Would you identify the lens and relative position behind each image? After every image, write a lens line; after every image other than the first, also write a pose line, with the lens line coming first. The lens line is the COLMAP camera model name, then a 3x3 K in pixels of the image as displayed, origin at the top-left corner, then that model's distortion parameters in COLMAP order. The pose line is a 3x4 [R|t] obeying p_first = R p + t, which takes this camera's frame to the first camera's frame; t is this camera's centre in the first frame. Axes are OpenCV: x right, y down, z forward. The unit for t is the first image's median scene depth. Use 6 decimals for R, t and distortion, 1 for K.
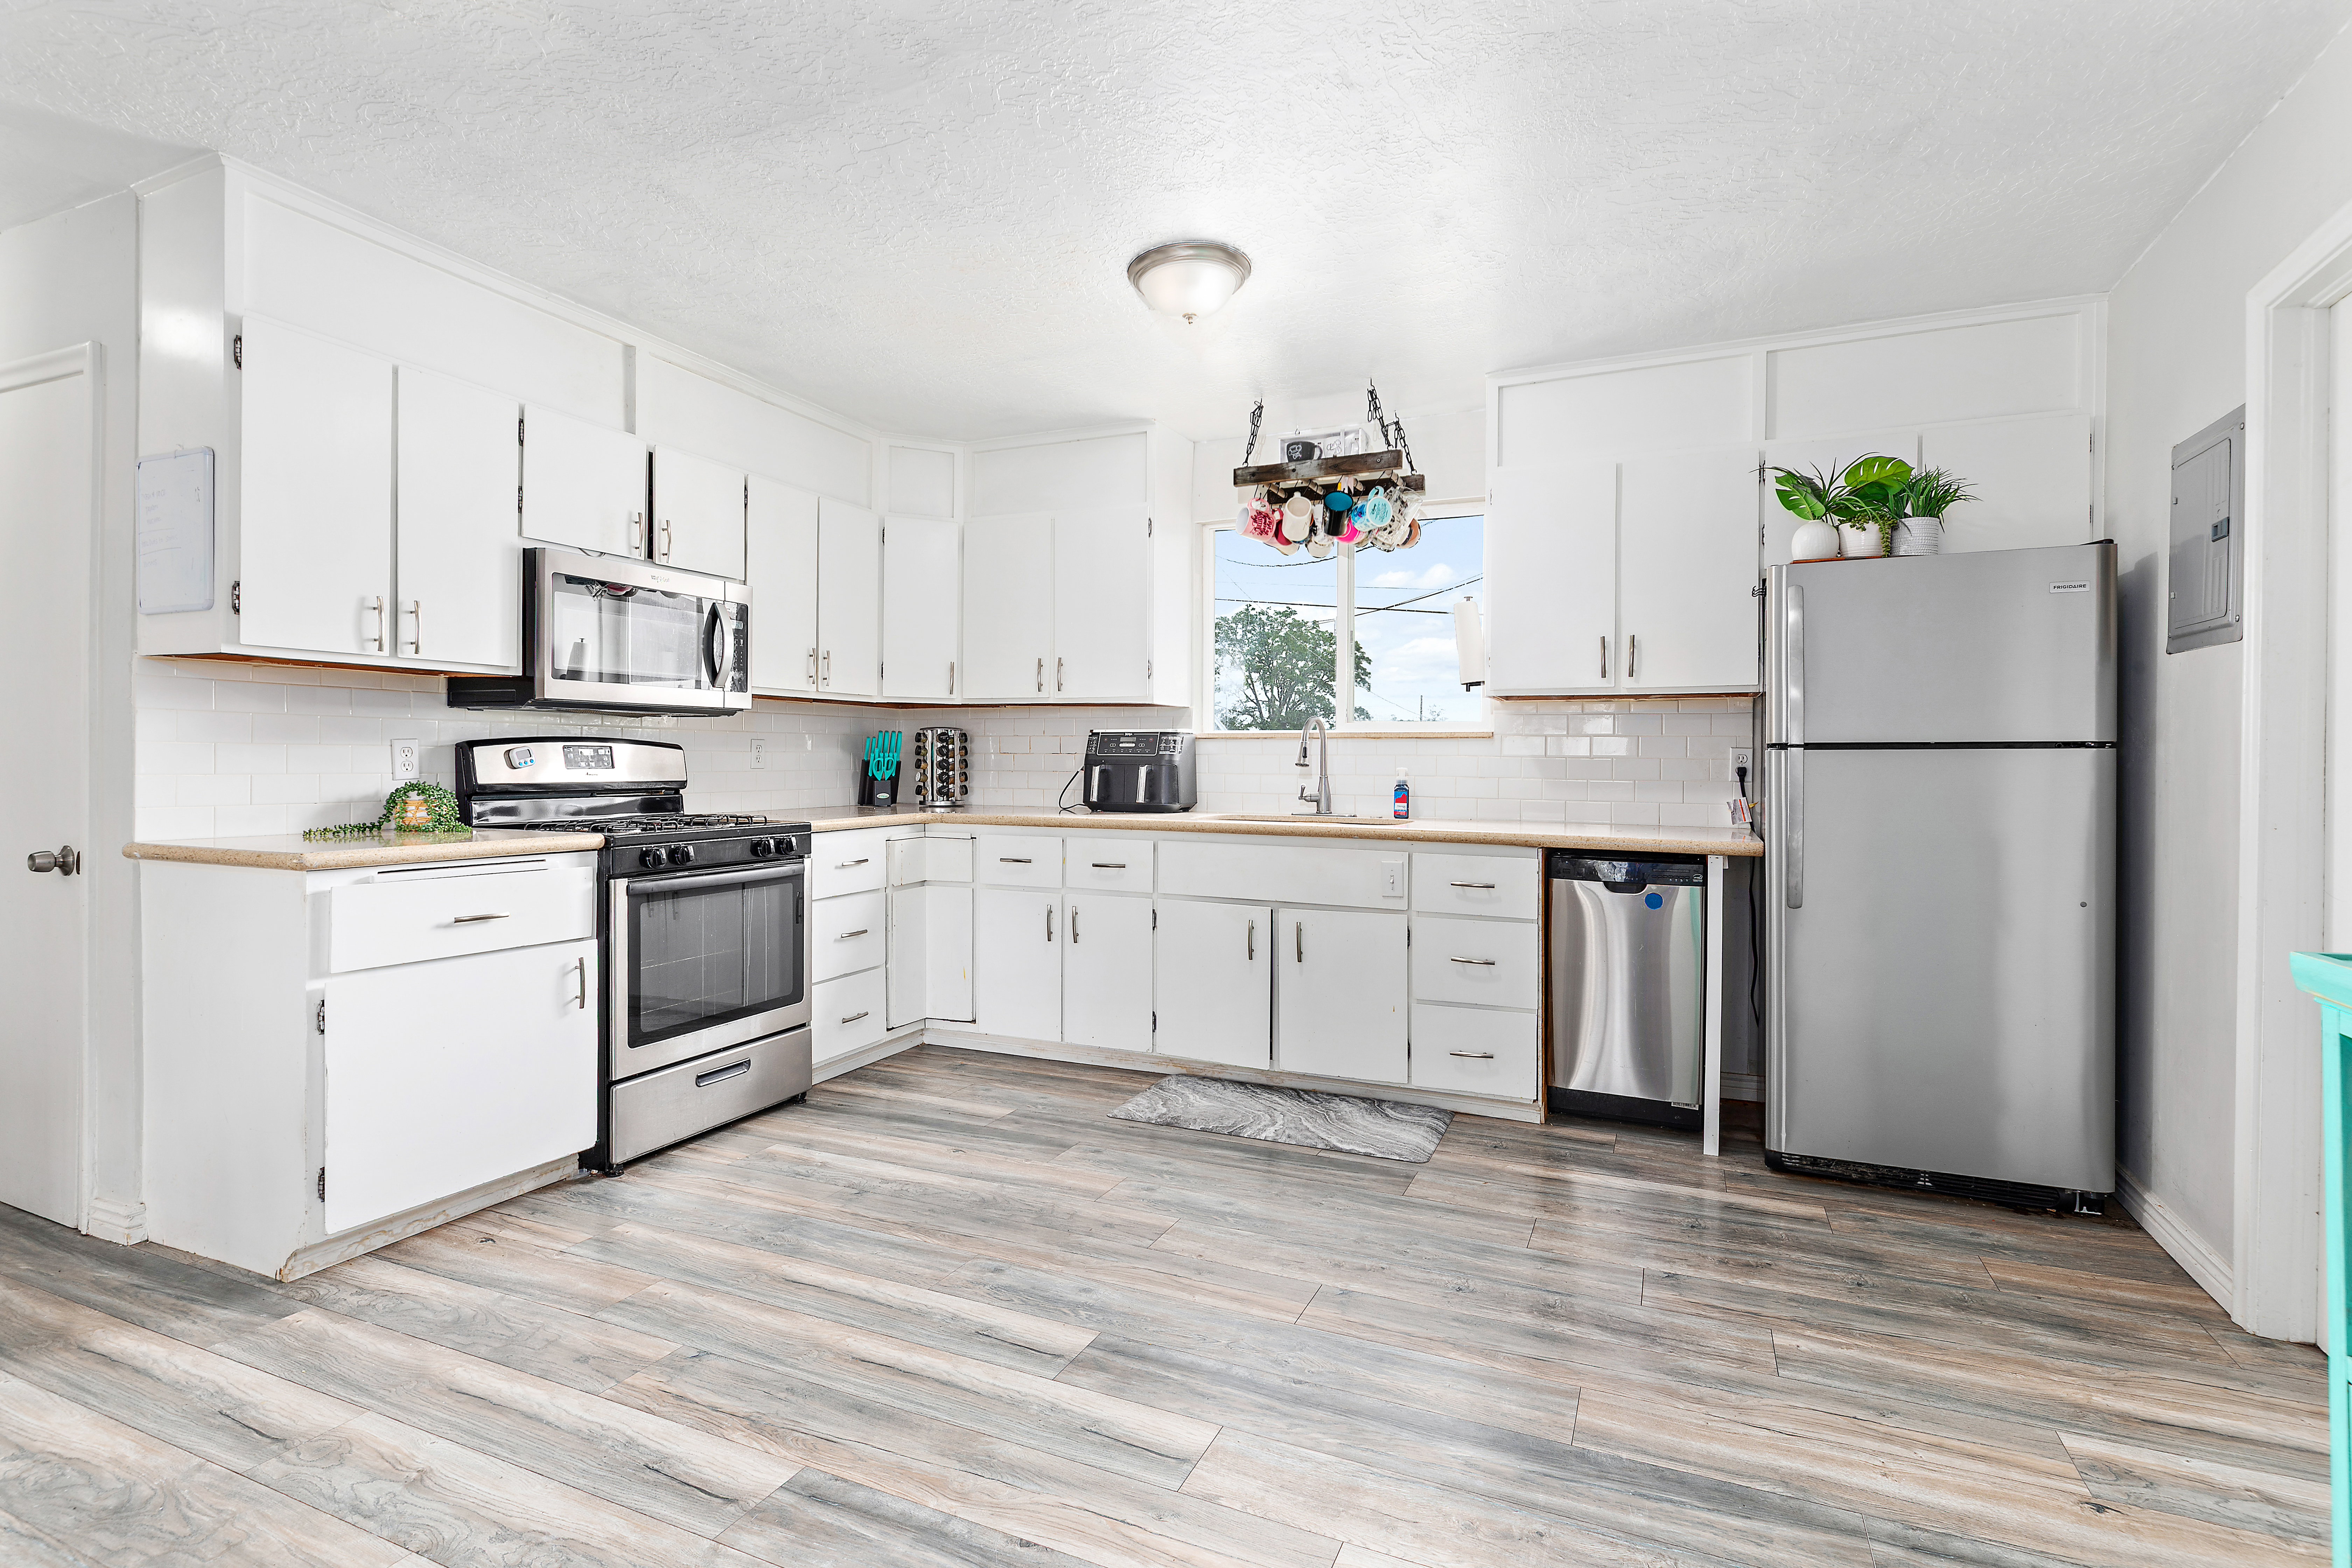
lens RADIAL K [[1109.3, 0, 1189.0], [0, 1109.3, 788.8], [0, 0, 1]] dist [-0.002317, -0.001359]
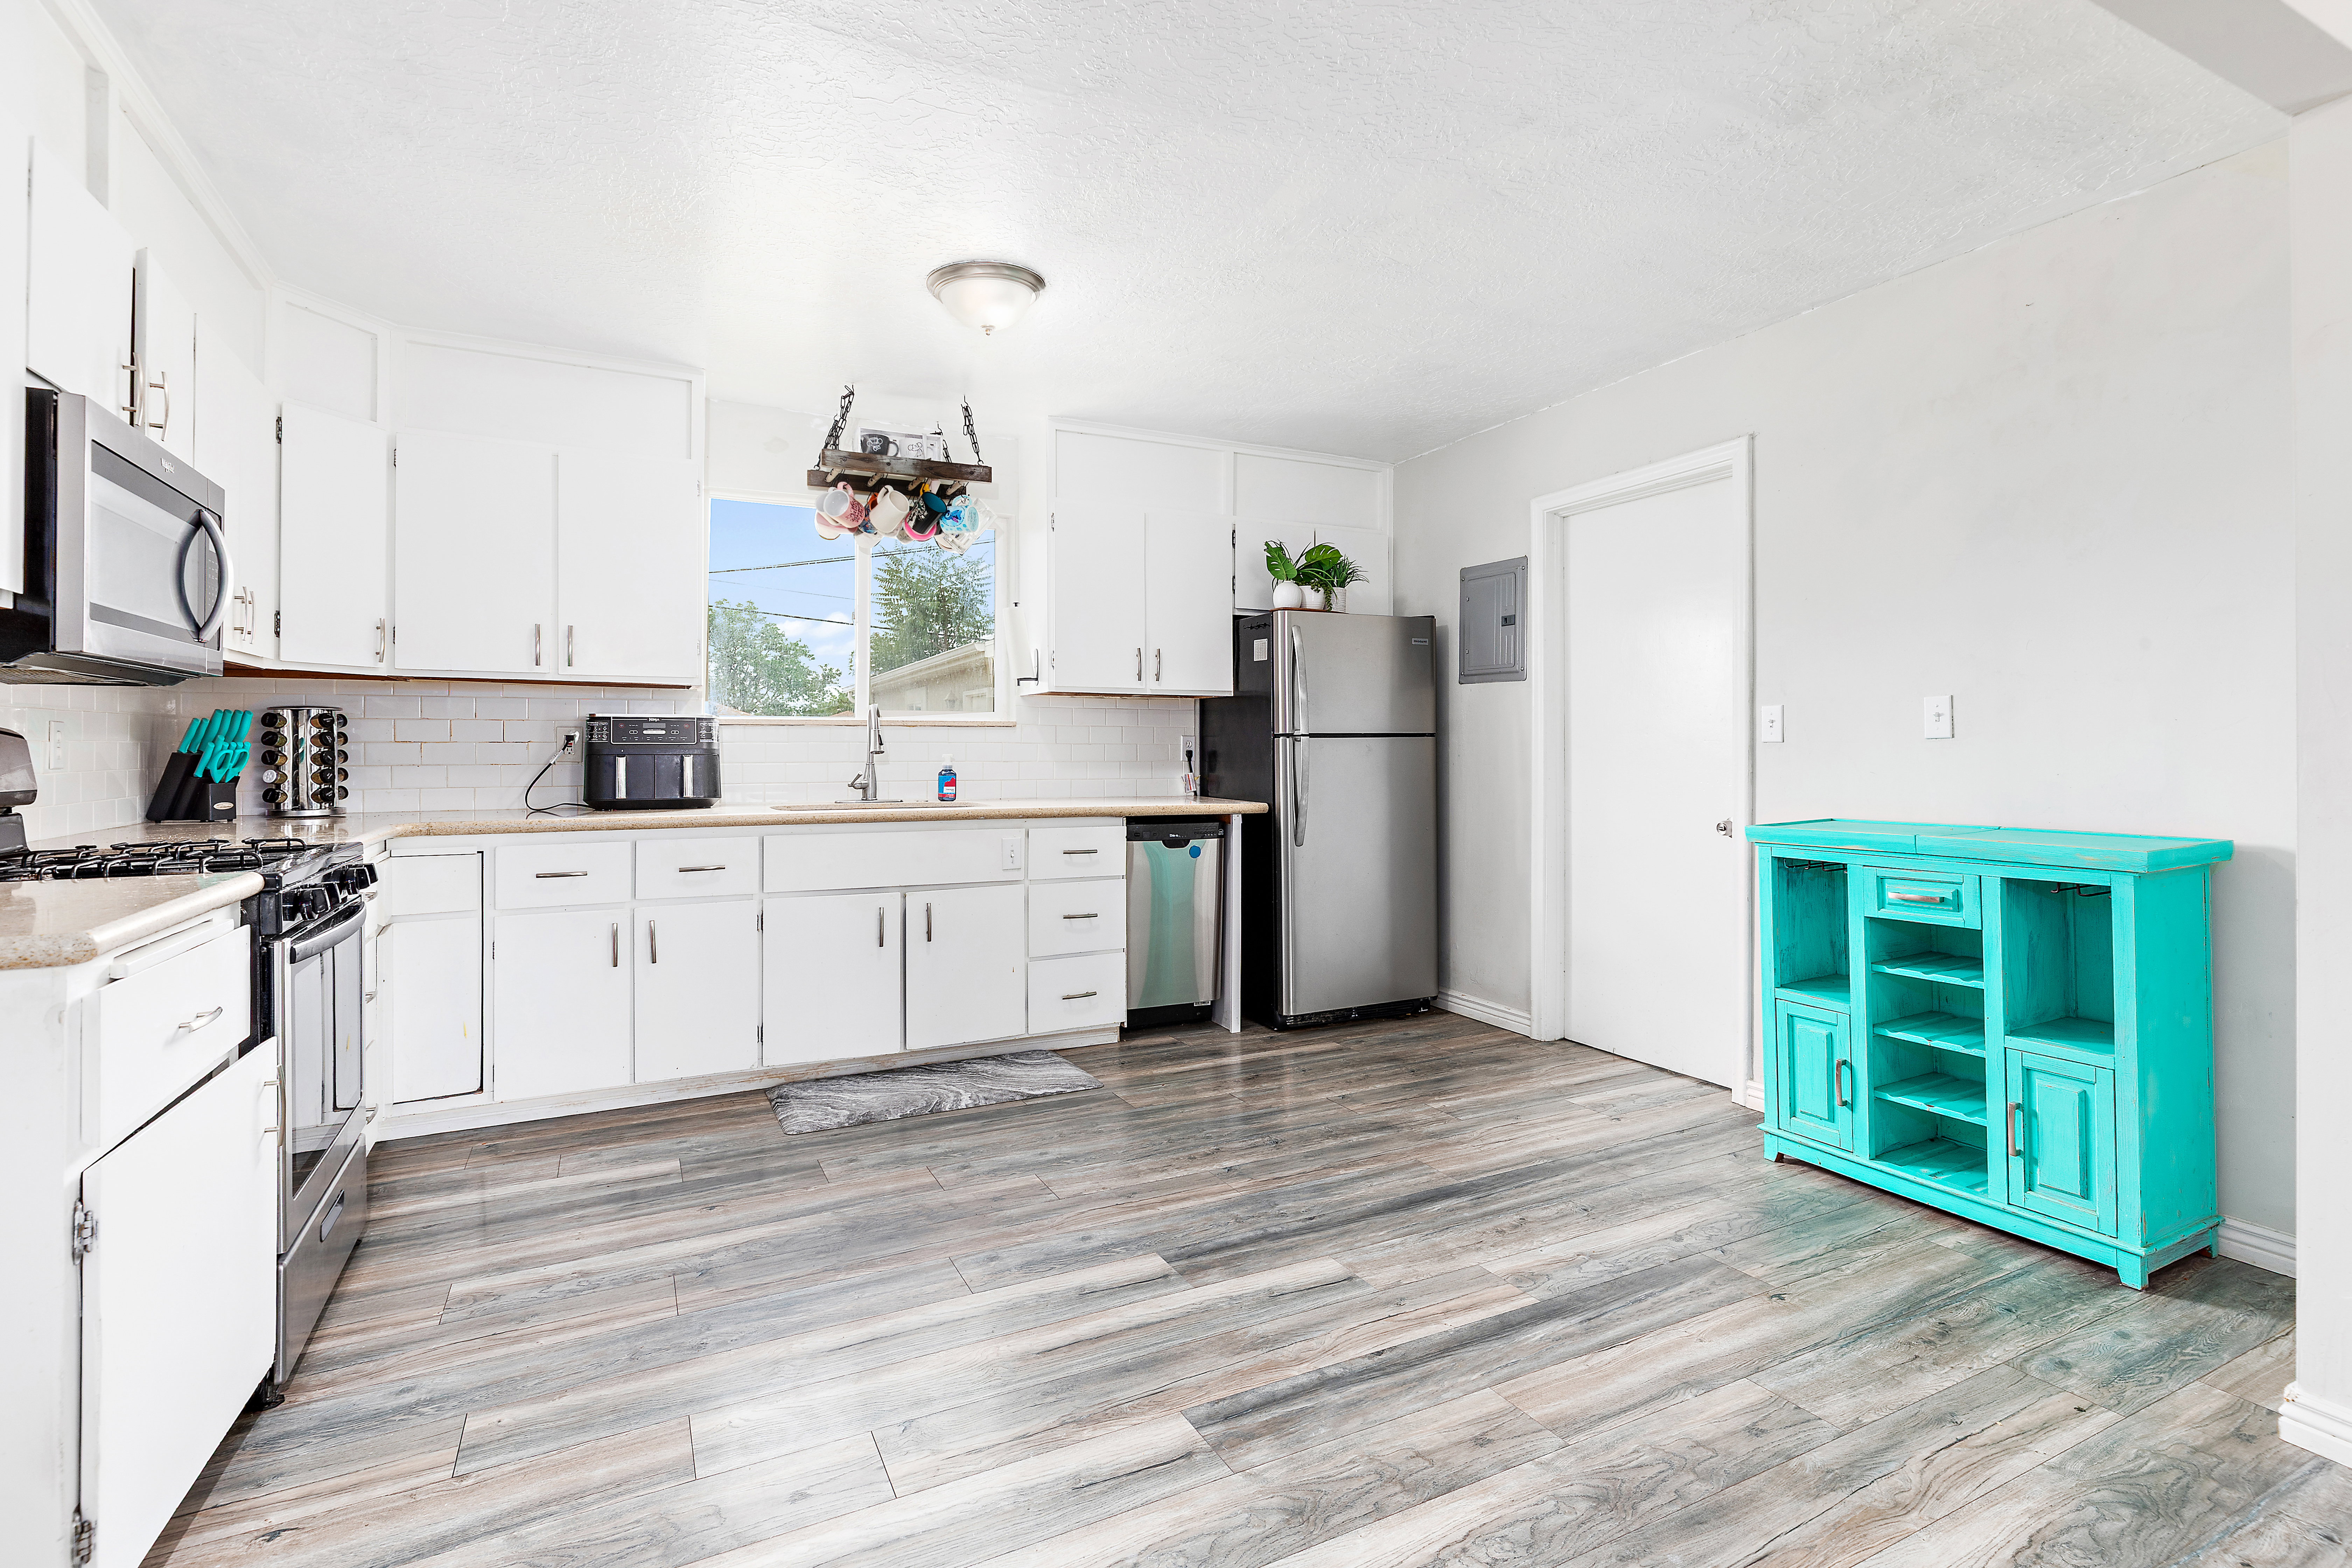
lens RADIAL K [[1109.3, 0, 1196.1], [0, 1109.3, 770.3], [0, 0, 1]] dist [-0.002317, -0.001359]
pose [[0.632186, -0.023748, 0.774452, -0.602235], [0.026167, 0.999614, 0.009291, -0.008518], [-0.774374, 0.014392, 0.632564, 0.158963]]
